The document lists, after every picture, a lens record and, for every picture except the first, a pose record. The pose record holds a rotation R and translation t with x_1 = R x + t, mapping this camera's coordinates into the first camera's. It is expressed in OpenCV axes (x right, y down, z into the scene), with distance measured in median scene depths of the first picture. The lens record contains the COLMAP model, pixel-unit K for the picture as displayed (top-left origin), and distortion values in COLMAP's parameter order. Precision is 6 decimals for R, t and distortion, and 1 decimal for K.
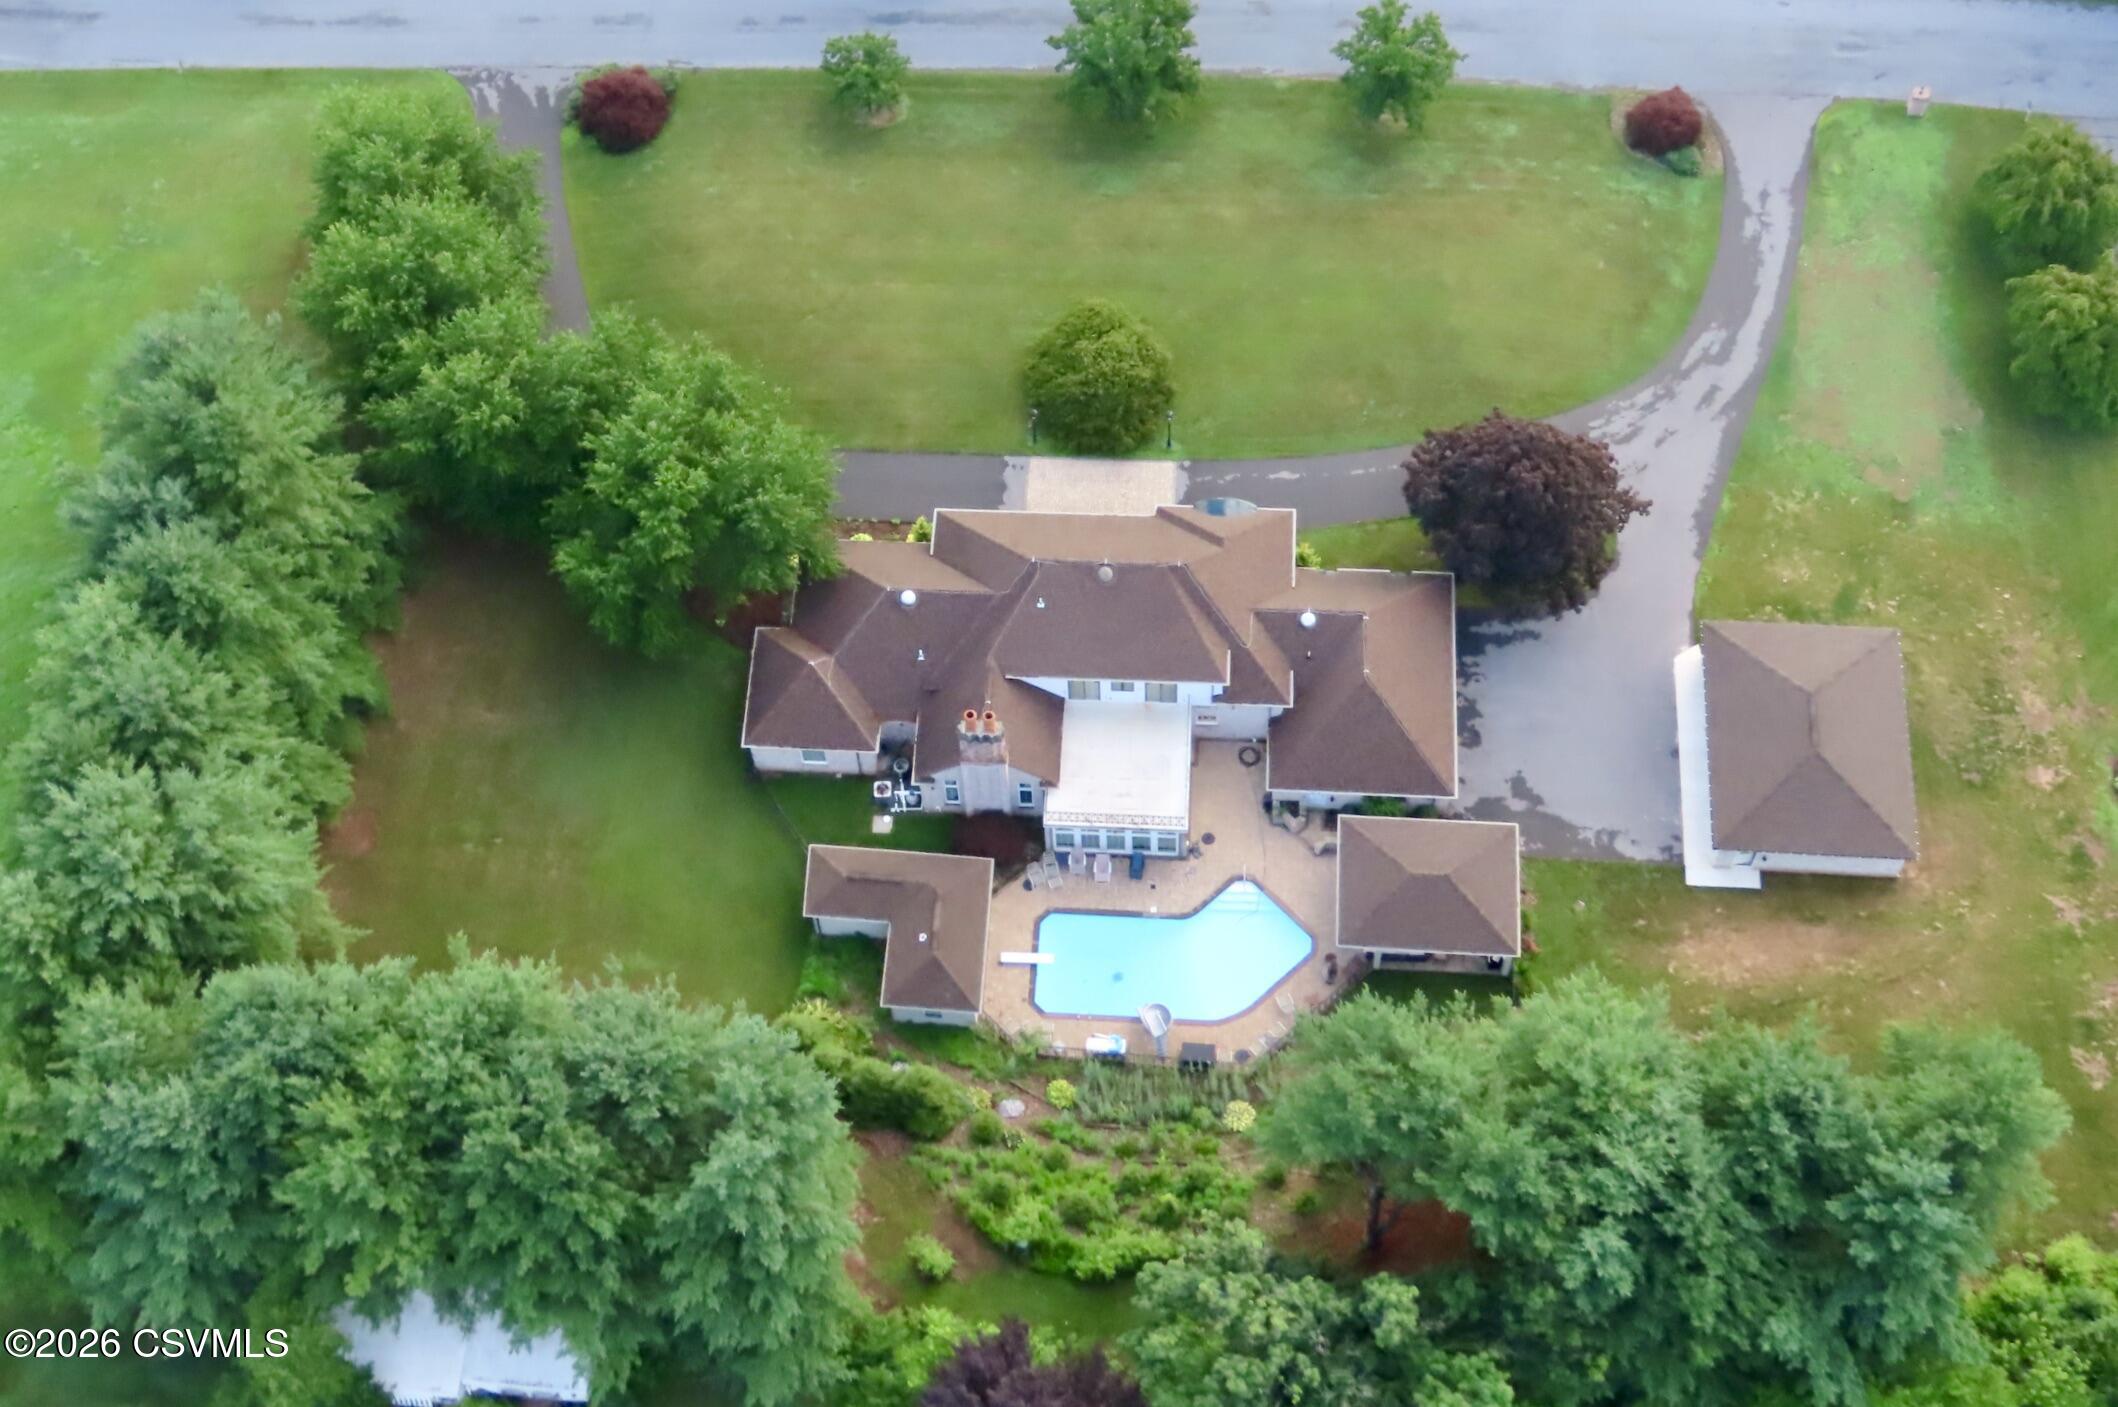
lens RADIAL K [[3019.3, 0, 955.5], [0, 3019.3, 523.4], [0, 0, 1]] dist [-0.001018, 0.000000]
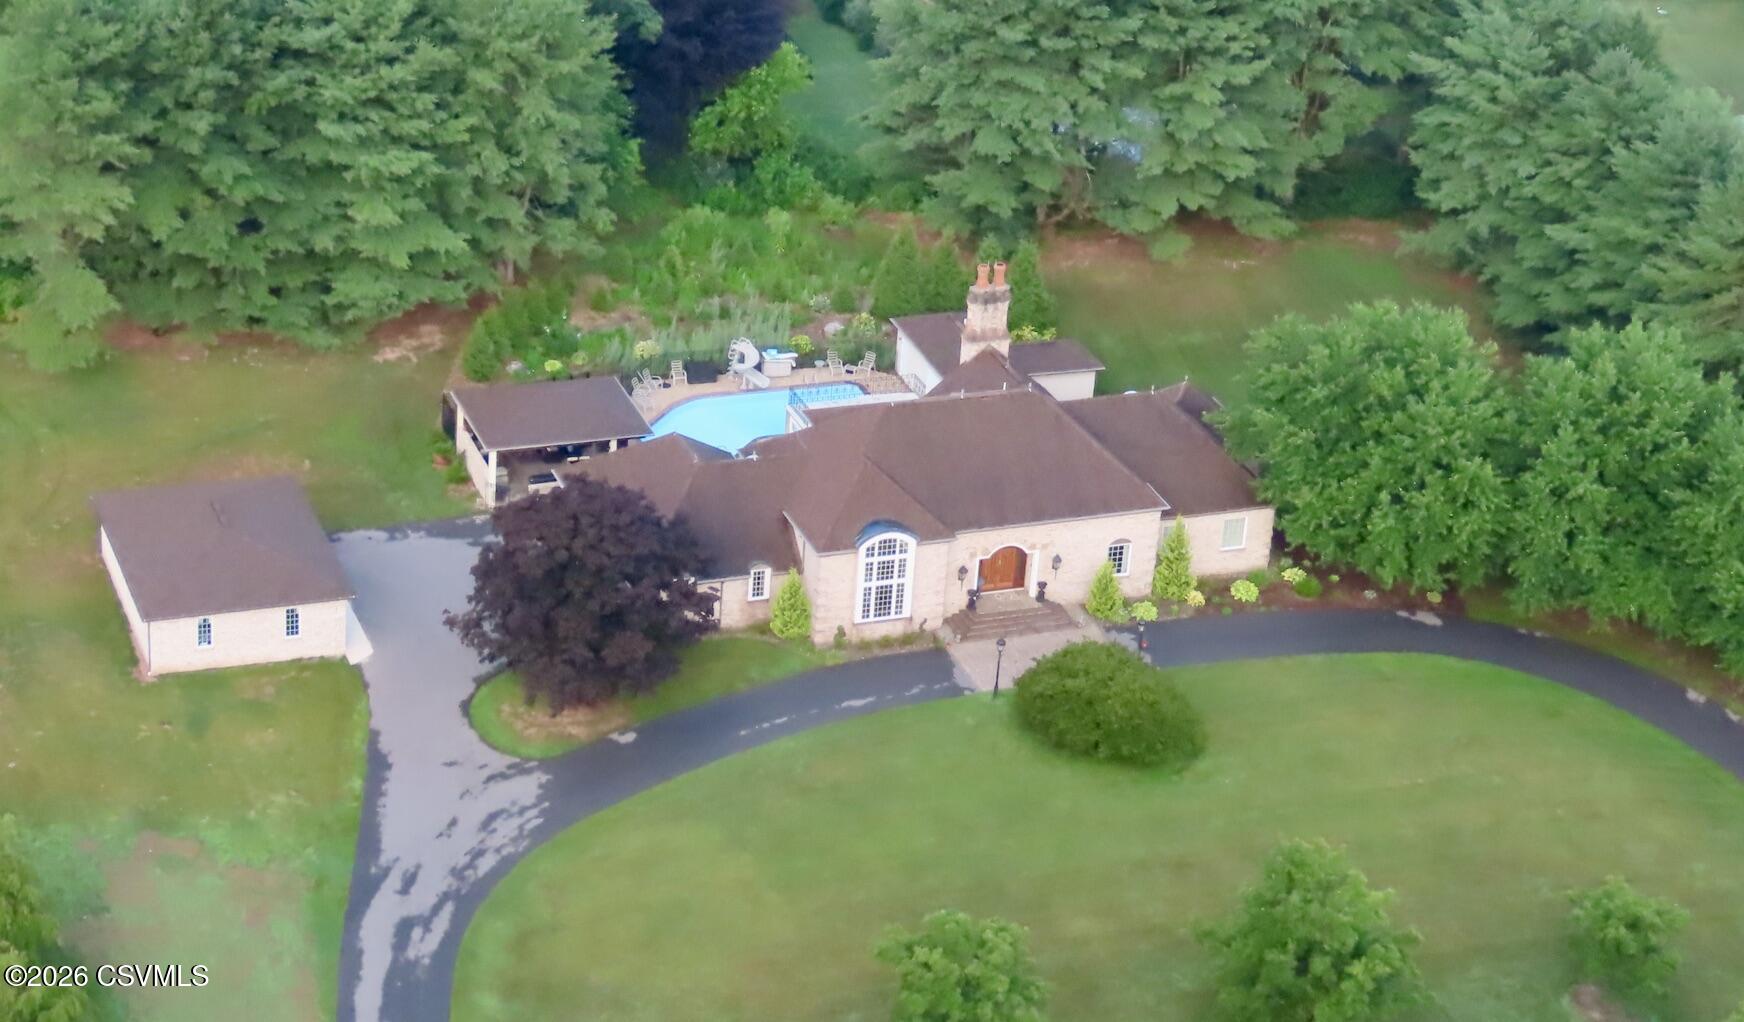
lens RADIAL K [[3932.8, 0, 1045.7], [0, 3932.8, 620.1], [0, 0, 1]] dist [0.009304, 0.000000]
pose [[-0.889737, 0.199483, -0.410578, 0.552749], [-0.407013, 0.060521, 0.911415, -1.133984], [0.206661, 0.978031, 0.027344, 1.024422]]
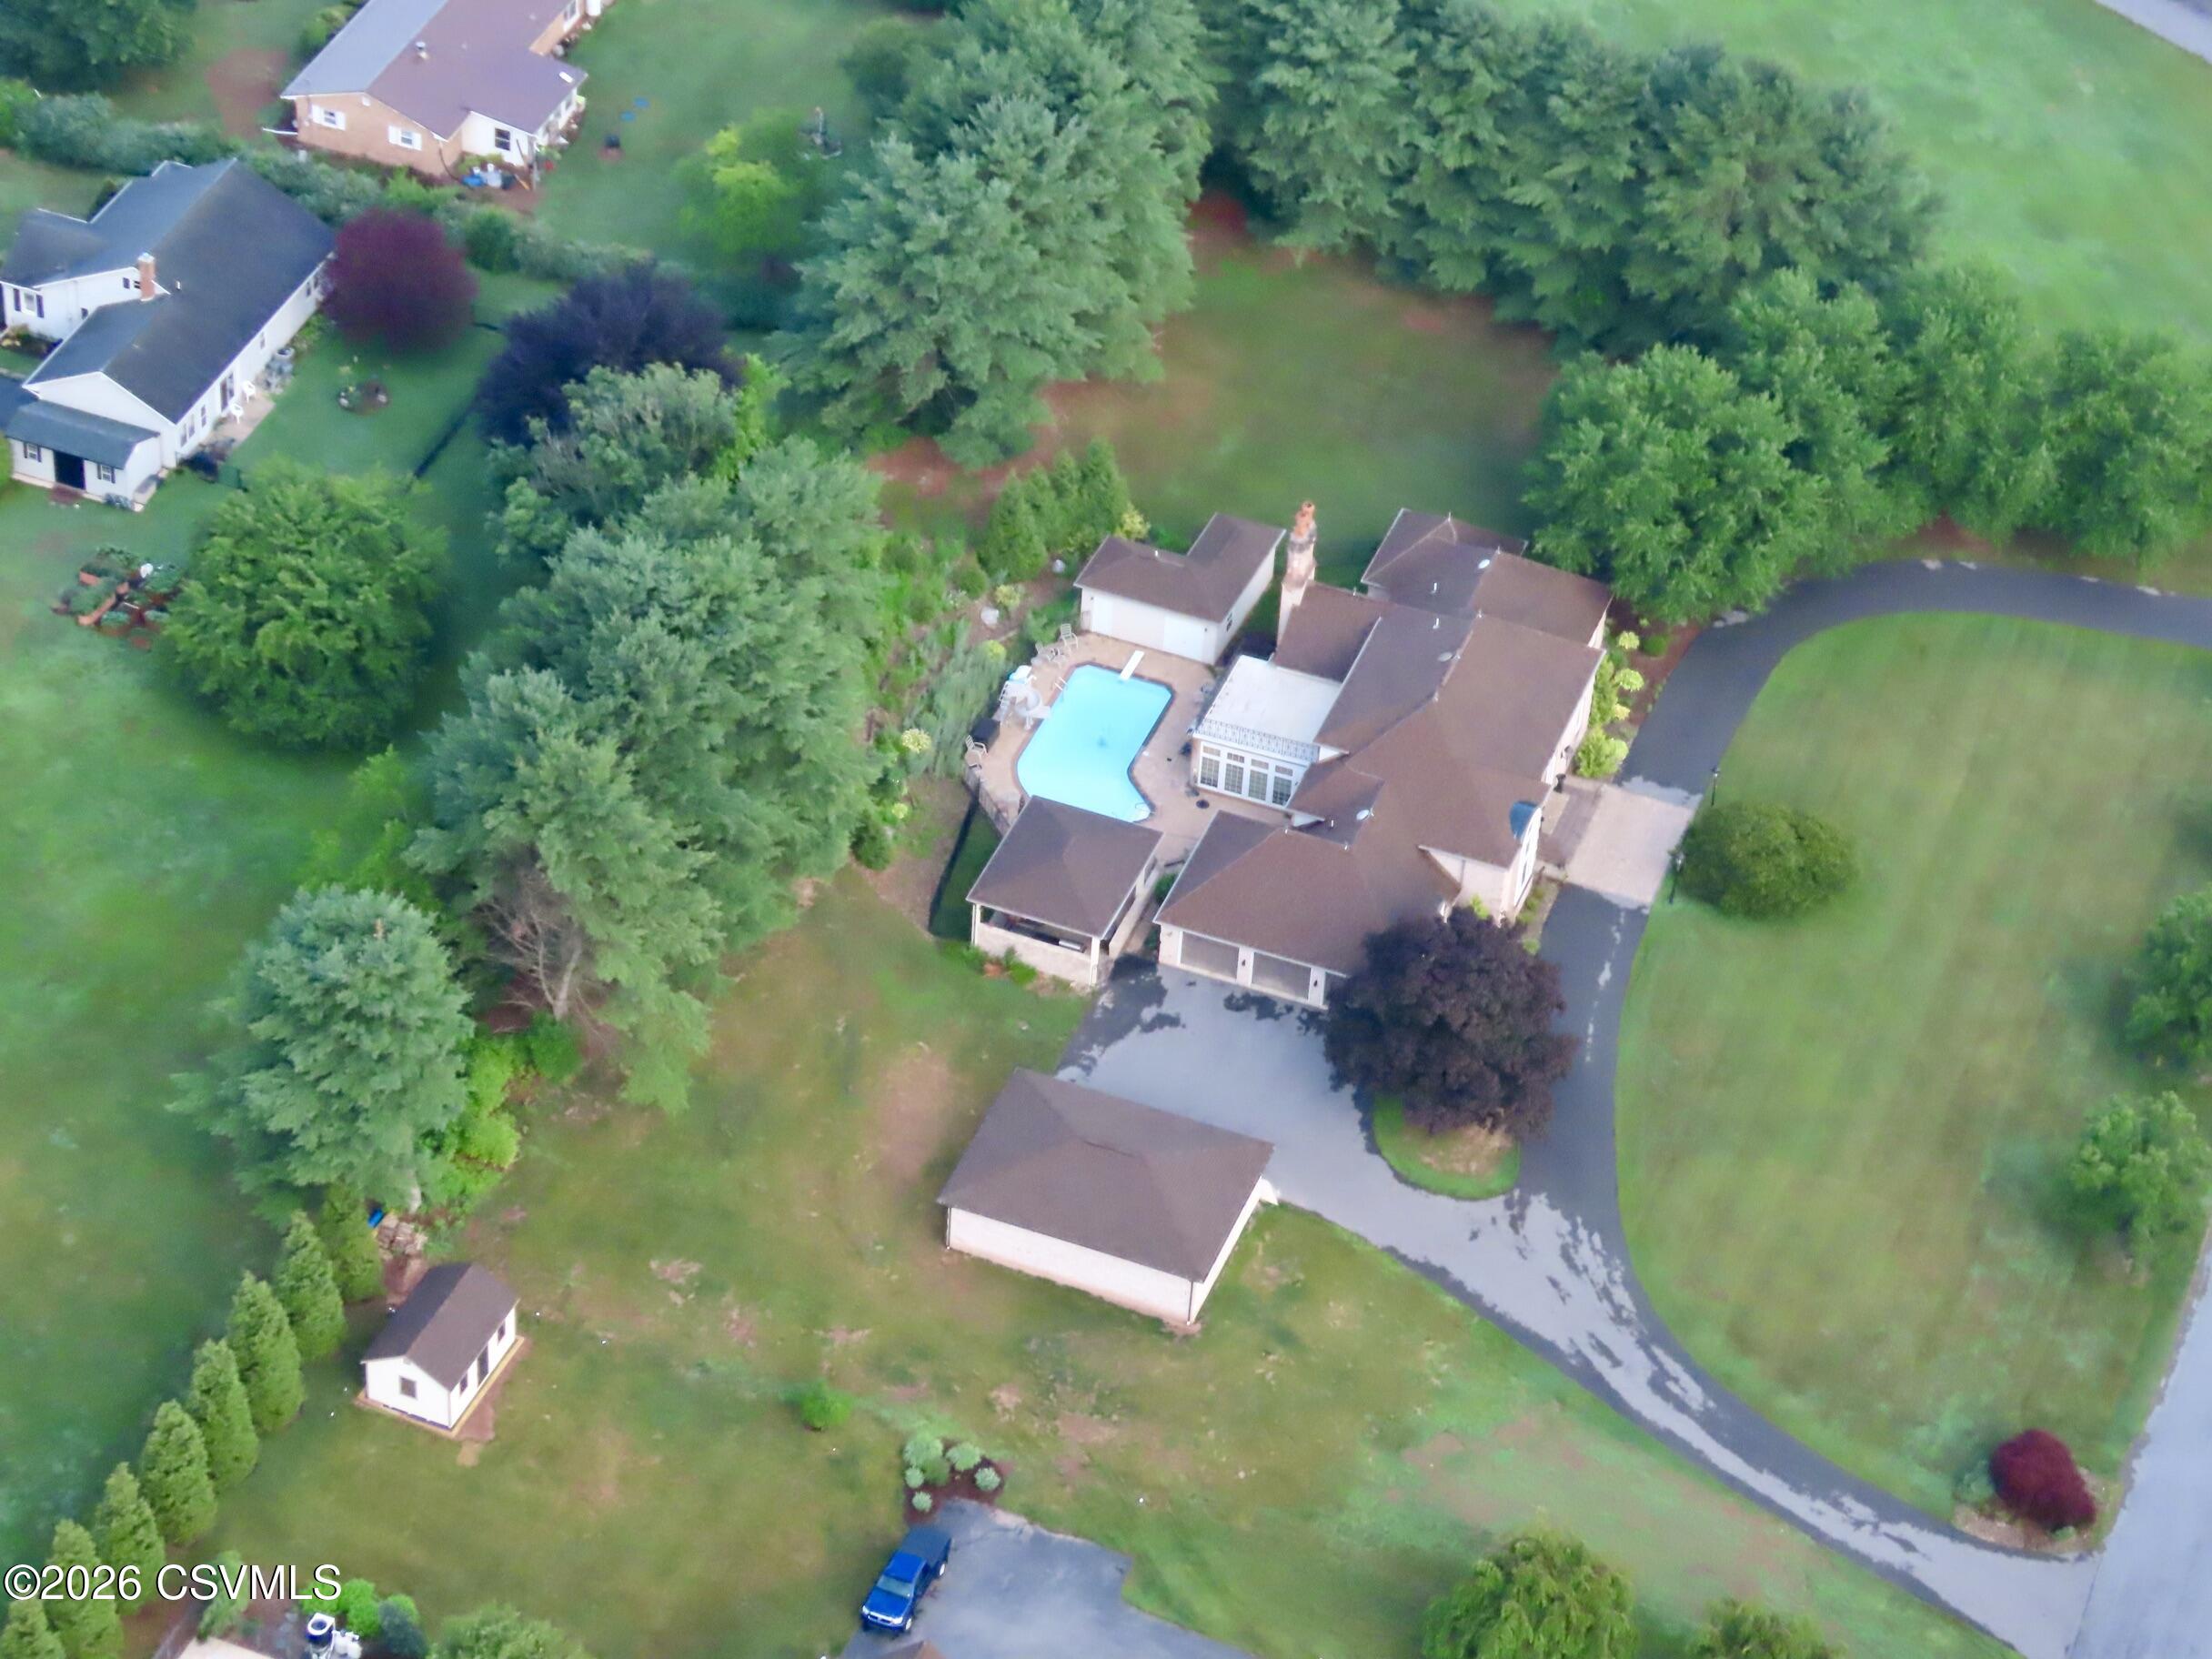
lens RADIAL K [[5681.6, 0, 1175.4], [0, 5681.6, 731.8], [0, 0, 1]] dist [0.012915, 0.000000]
pose [[-0.271954, 0.634580, -0.723429, 1.414670], [-0.845615, 0.201235, 0.494408, -0.811891], [0.459321, 0.746199, 0.481884, 0.076862]]
